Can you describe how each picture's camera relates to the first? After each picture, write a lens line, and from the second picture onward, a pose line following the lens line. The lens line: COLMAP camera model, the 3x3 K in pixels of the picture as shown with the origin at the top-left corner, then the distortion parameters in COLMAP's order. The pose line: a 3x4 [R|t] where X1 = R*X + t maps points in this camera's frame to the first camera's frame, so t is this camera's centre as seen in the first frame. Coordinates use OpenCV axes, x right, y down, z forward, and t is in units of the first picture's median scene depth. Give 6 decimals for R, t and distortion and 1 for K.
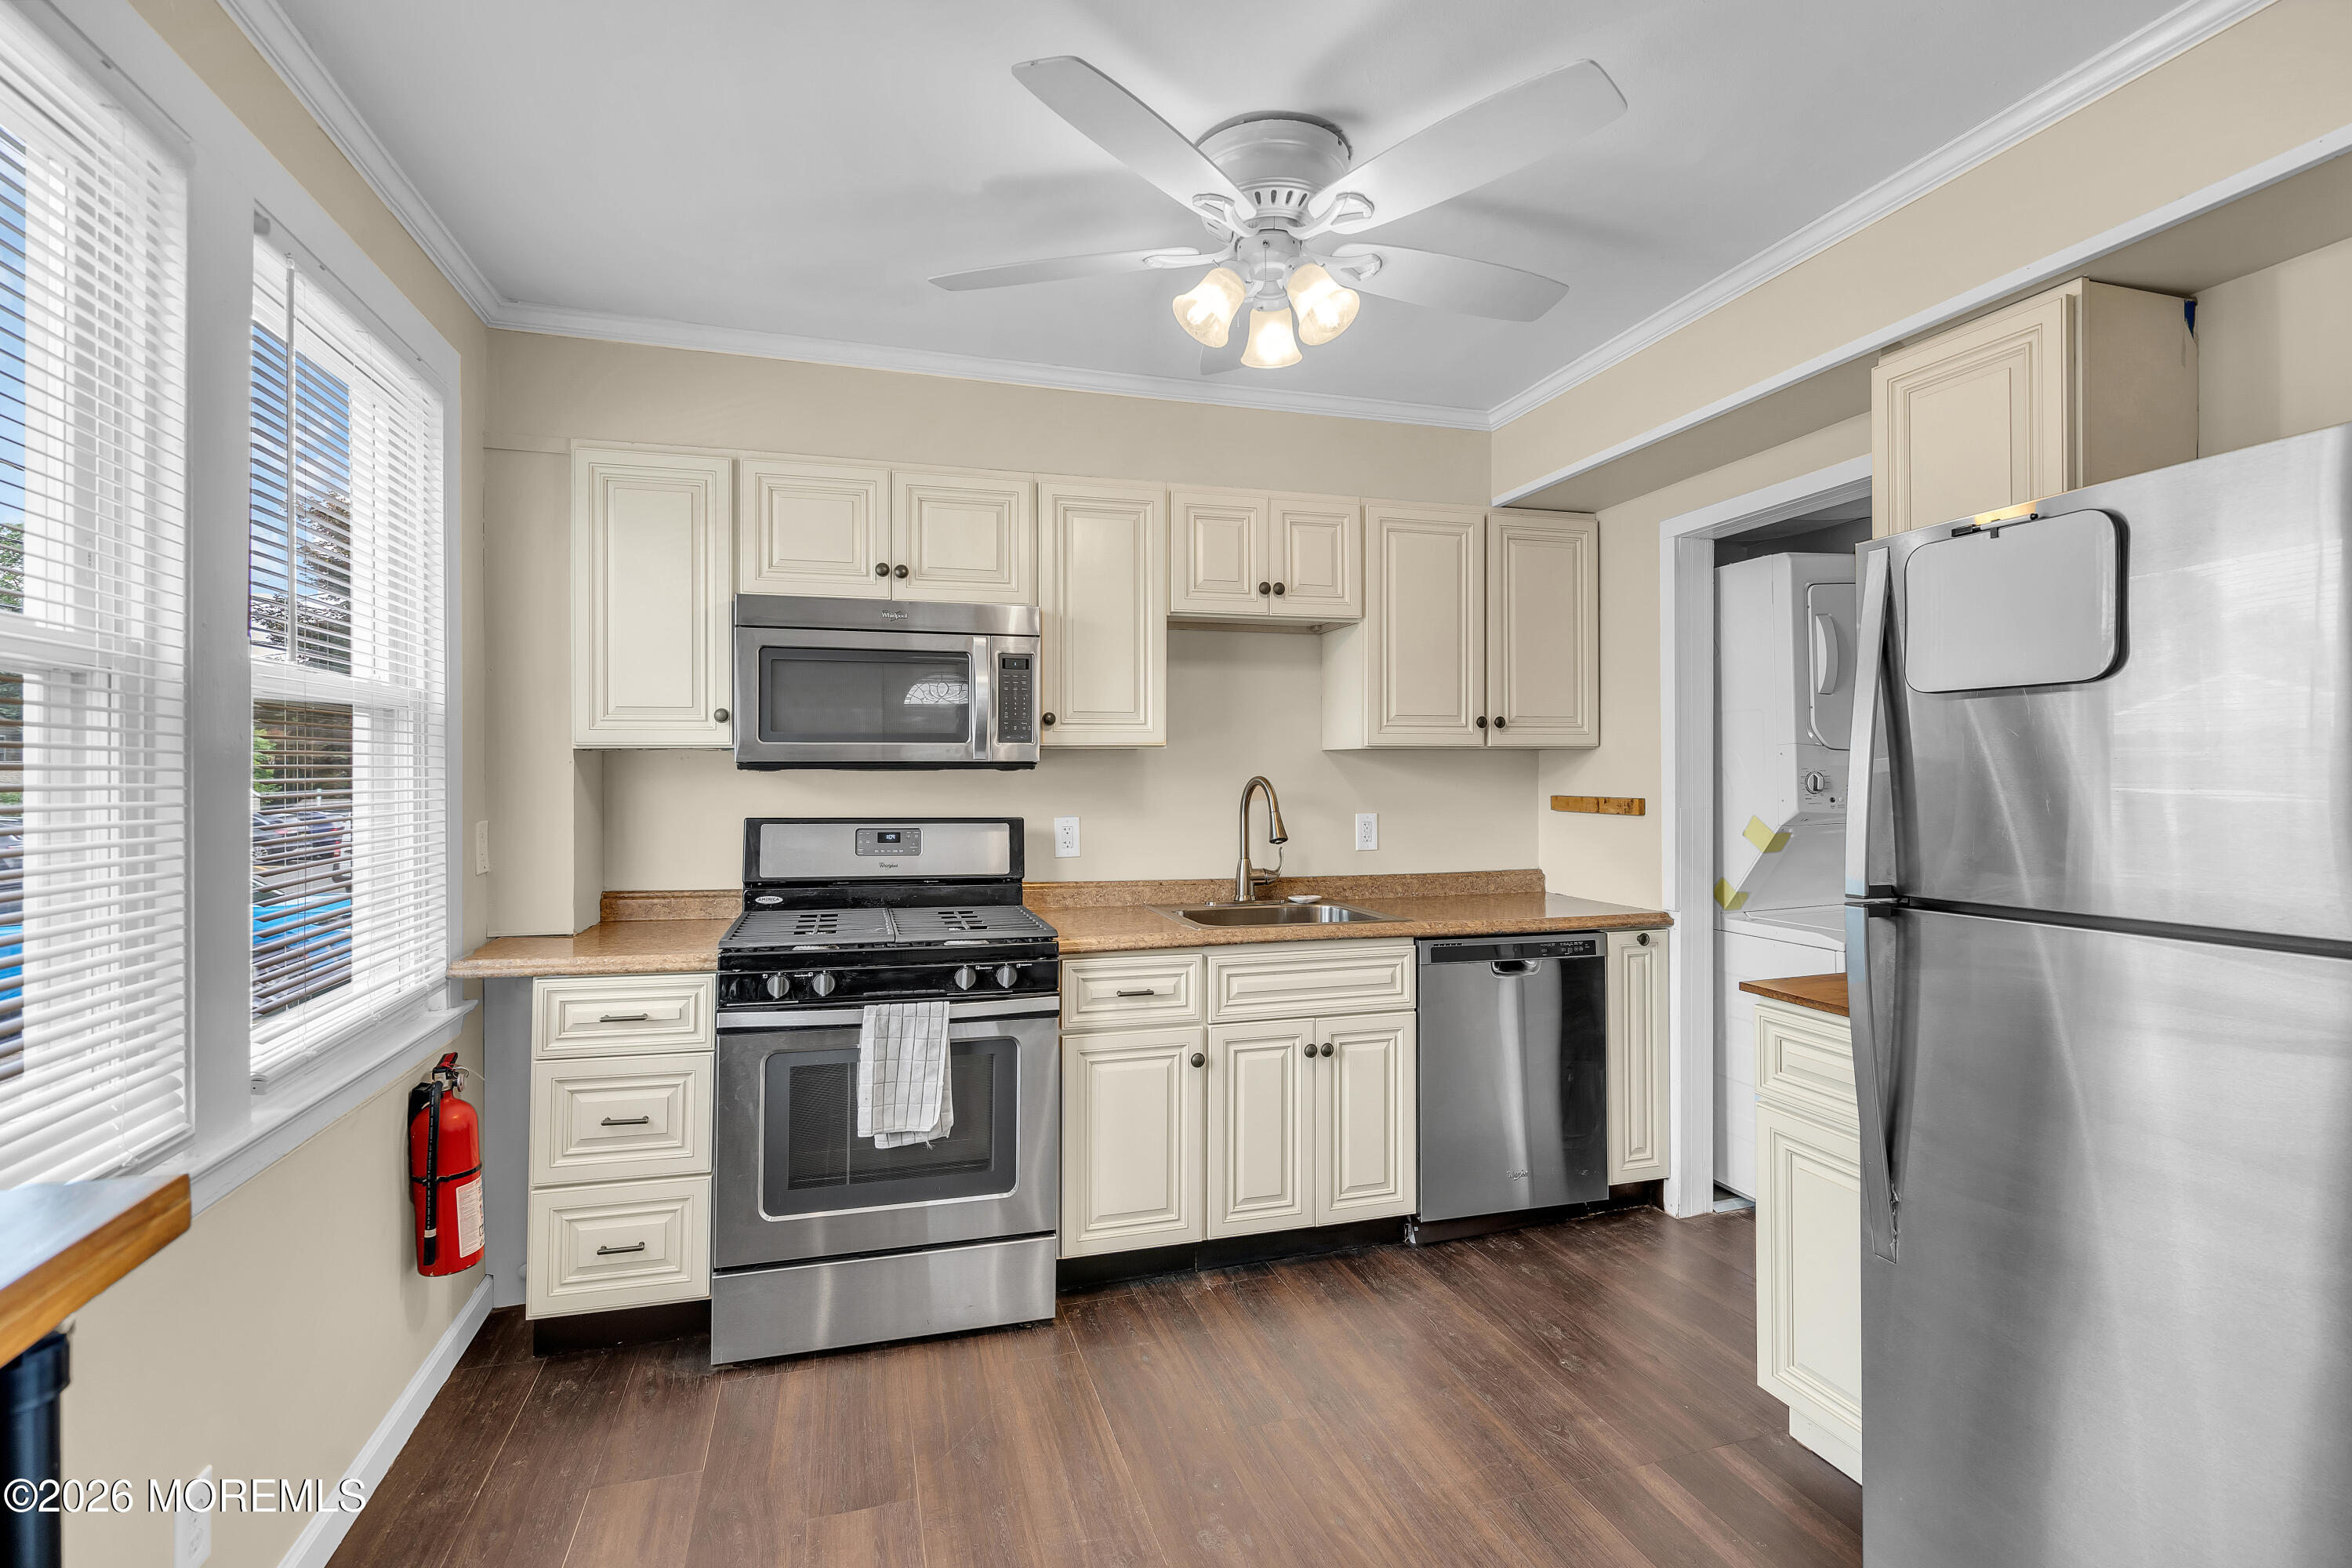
lens RADIAL K [[1083.7, 0, 1176.4], [0, 1083.7, 763.7], [0, 0, 1]] dist [0.001723, 0.001439]
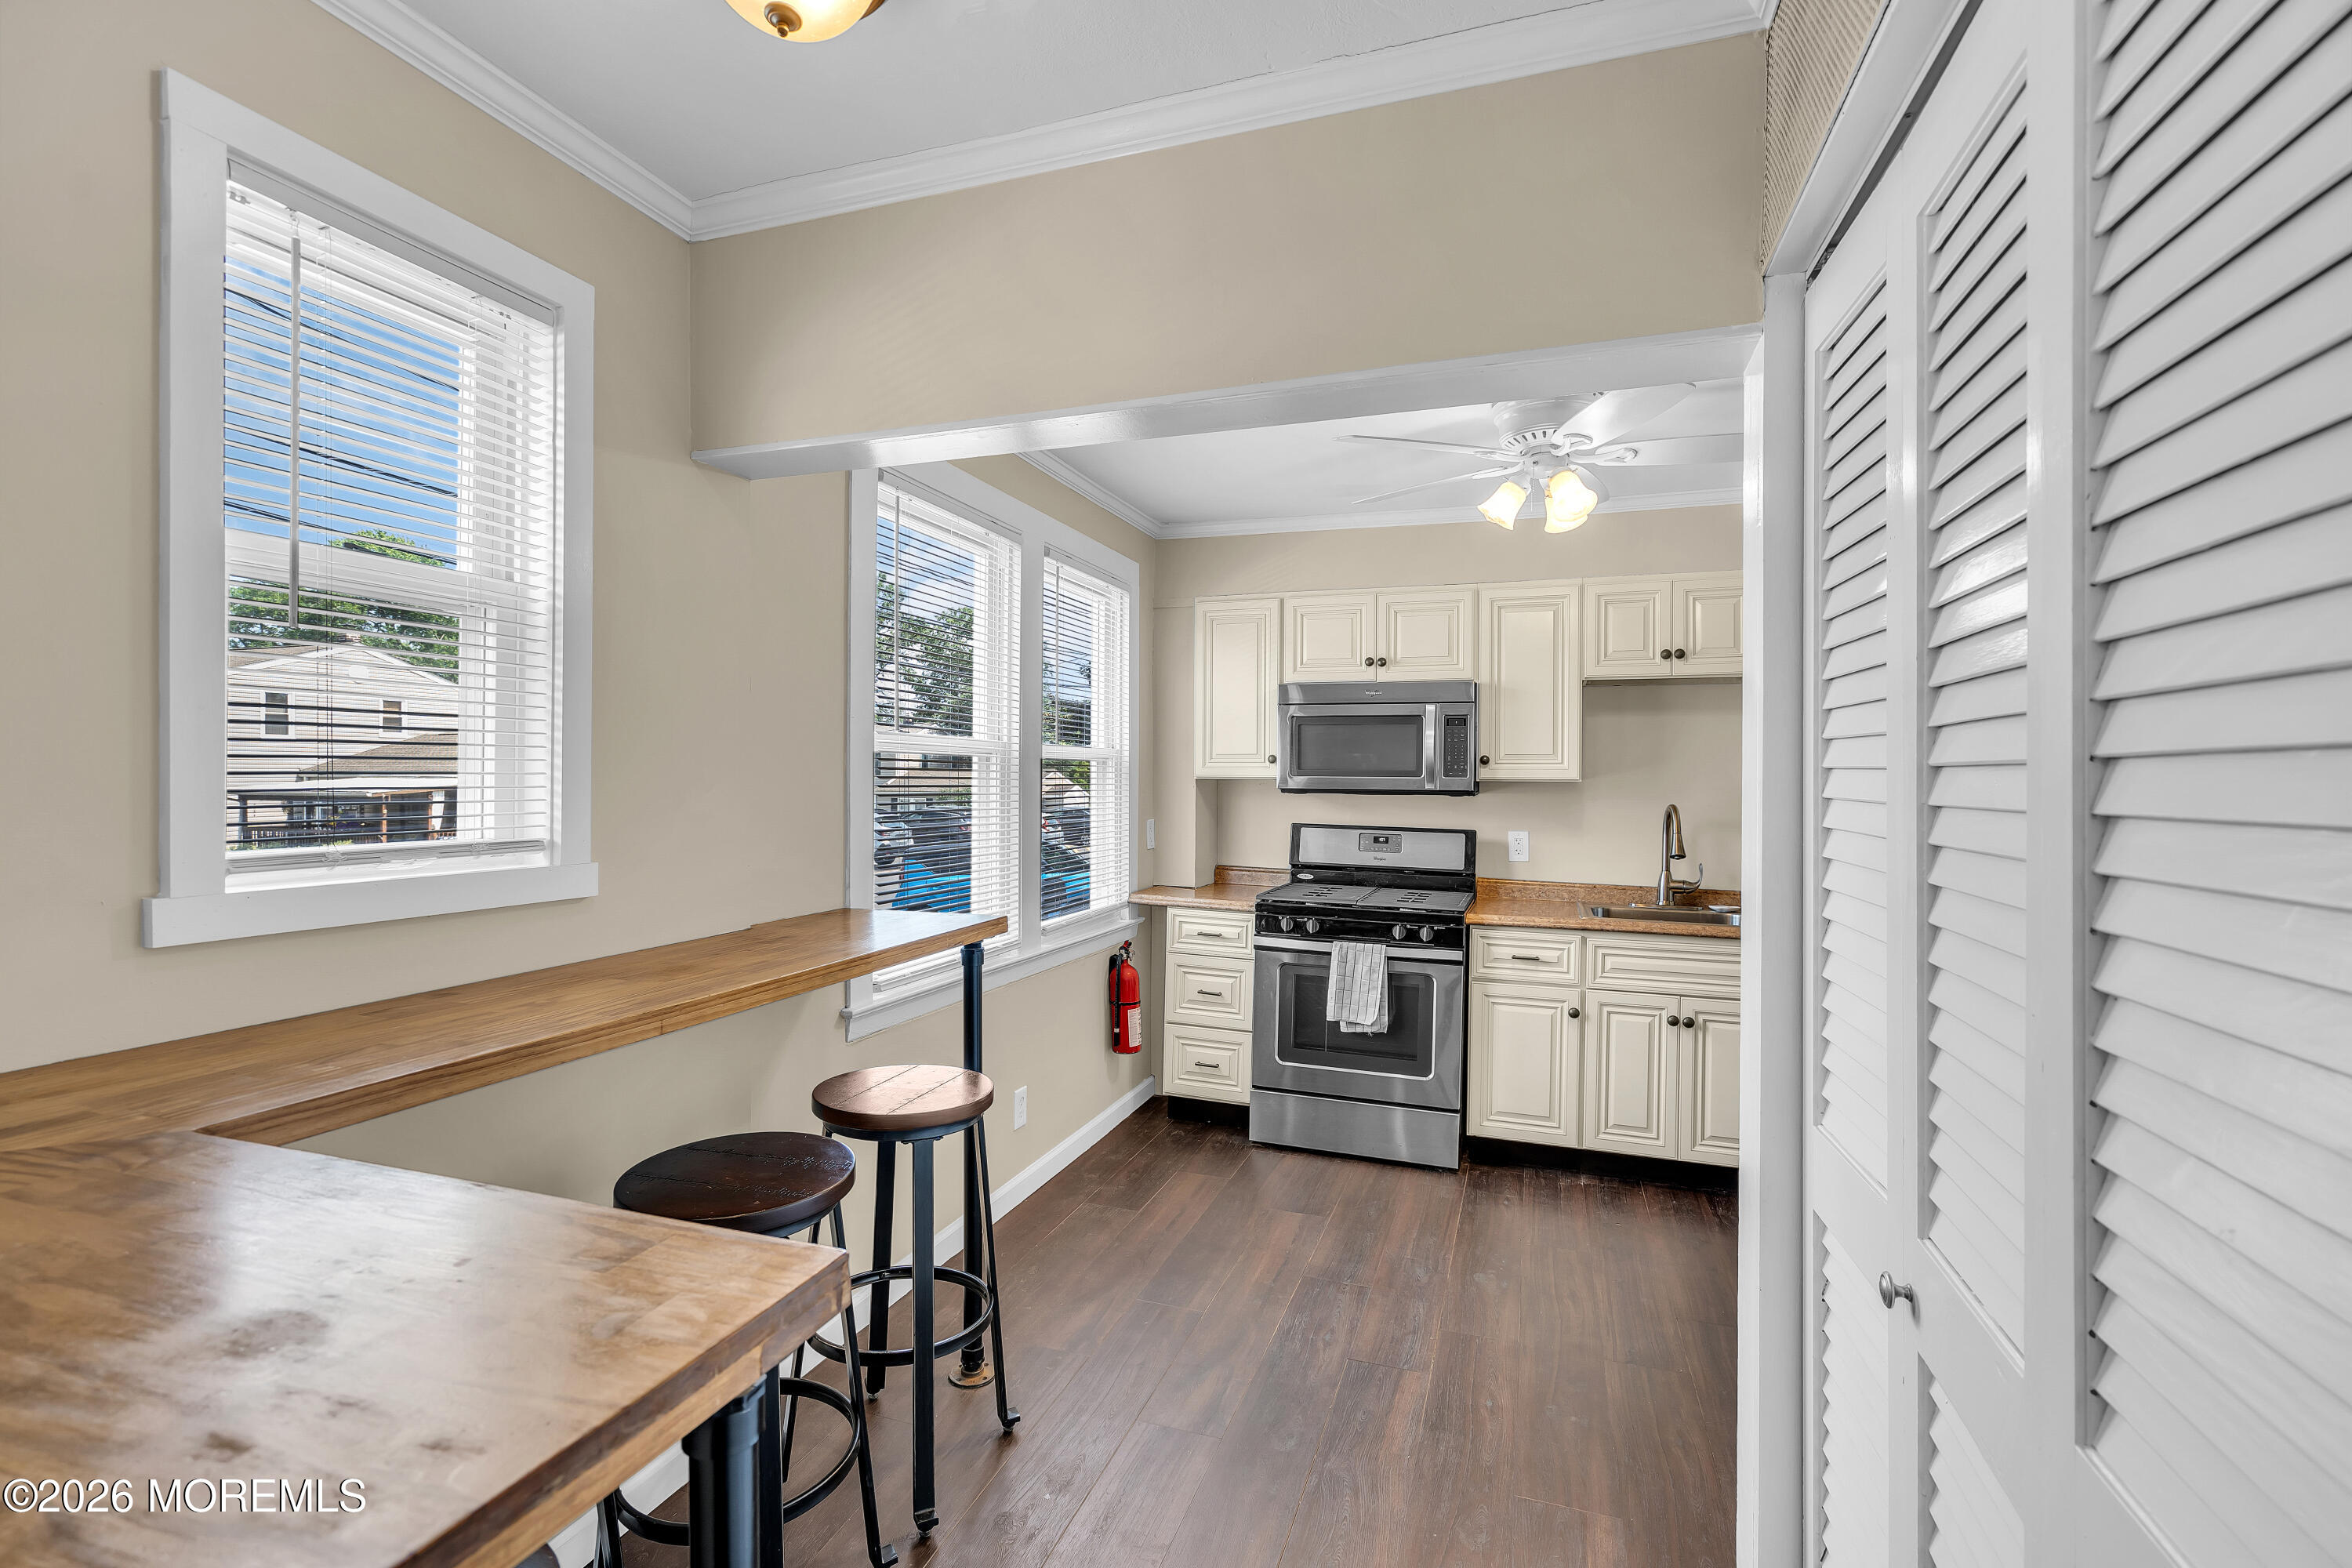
lens RADIAL K [[1077.2, 0, 1176.0], [0, 1077.2, 784.0], [0, 0, 1]] dist [-0.000697, 0.000181]
pose [[0.809881, 0.013822, -0.586431, 0.389671], [-0.010205, 0.999903, 0.009473, -0.020121], [0.586505, -0.001688, 0.809944, -0.370833]]
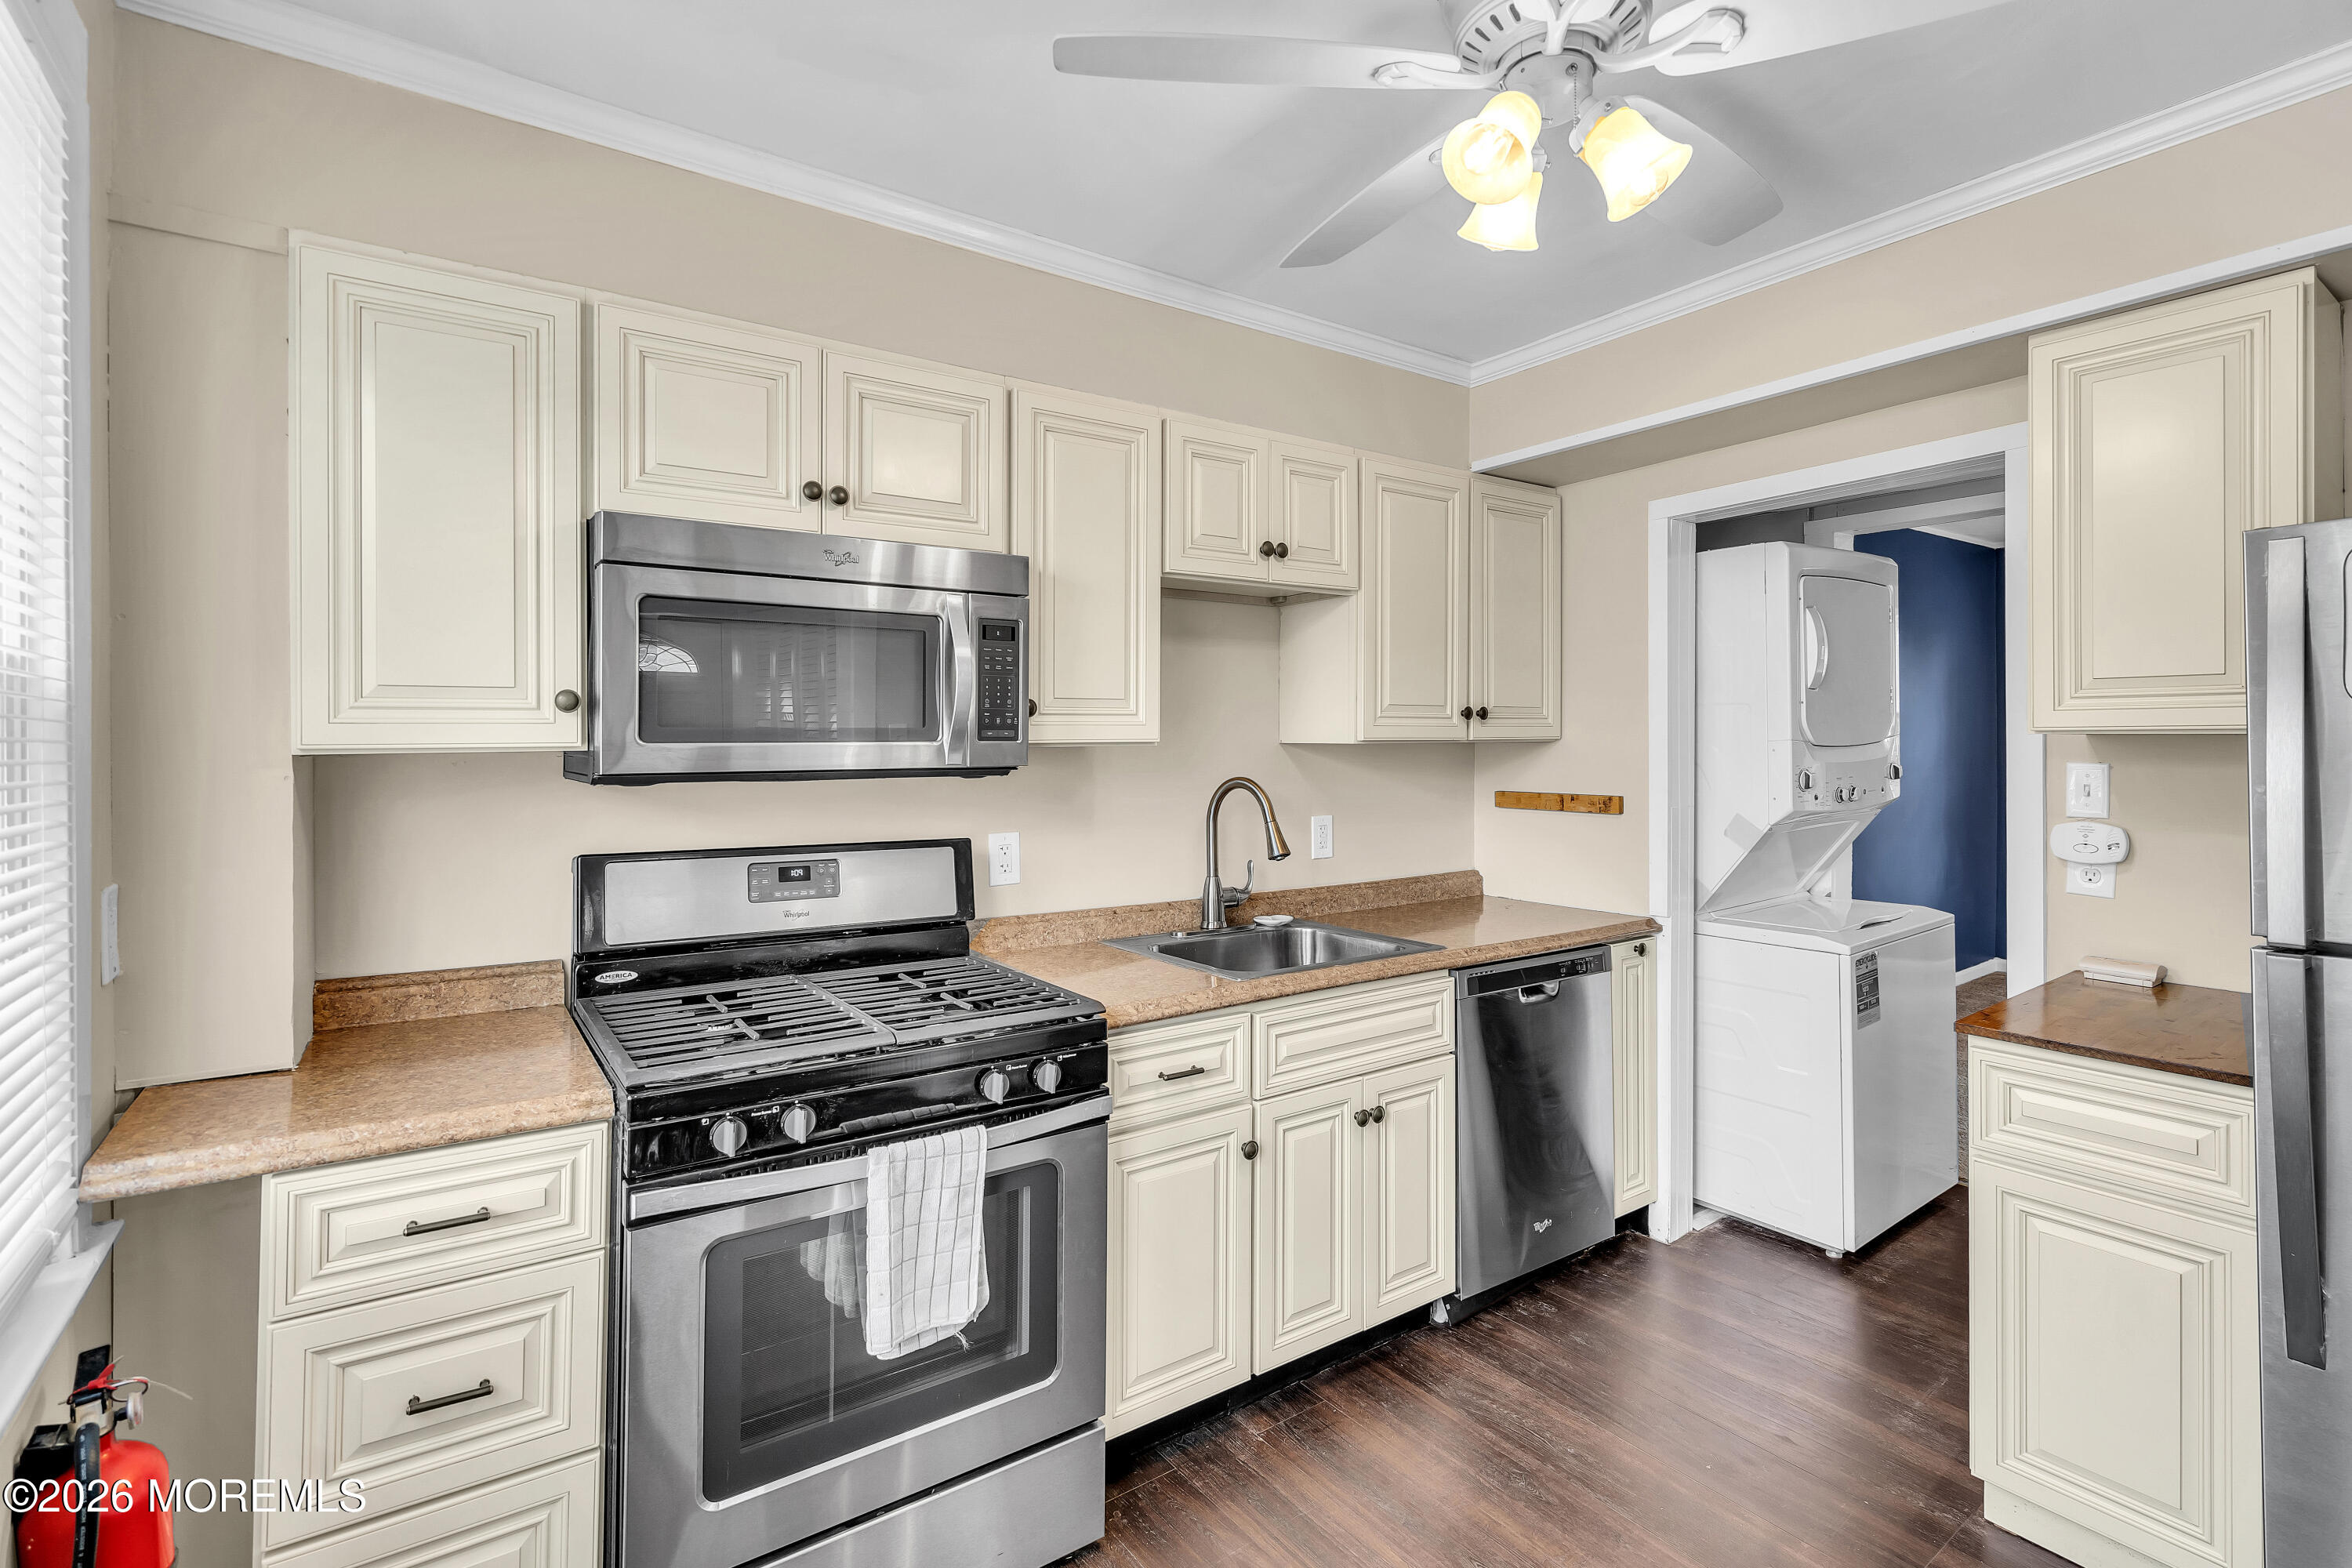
lens RADIAL K [[1089.7, 0, 1171.1], [0, 1089.7, 737.9], [0, 0, 1]] dist [0.001791, 0.000457]
pose [[0.948642, -0.000026, 0.316353, -0.272819], [-0.000997, 0.999995, 0.003074, -0.024060], [-0.316351, -0.003231, 0.948637, 0.267464]]
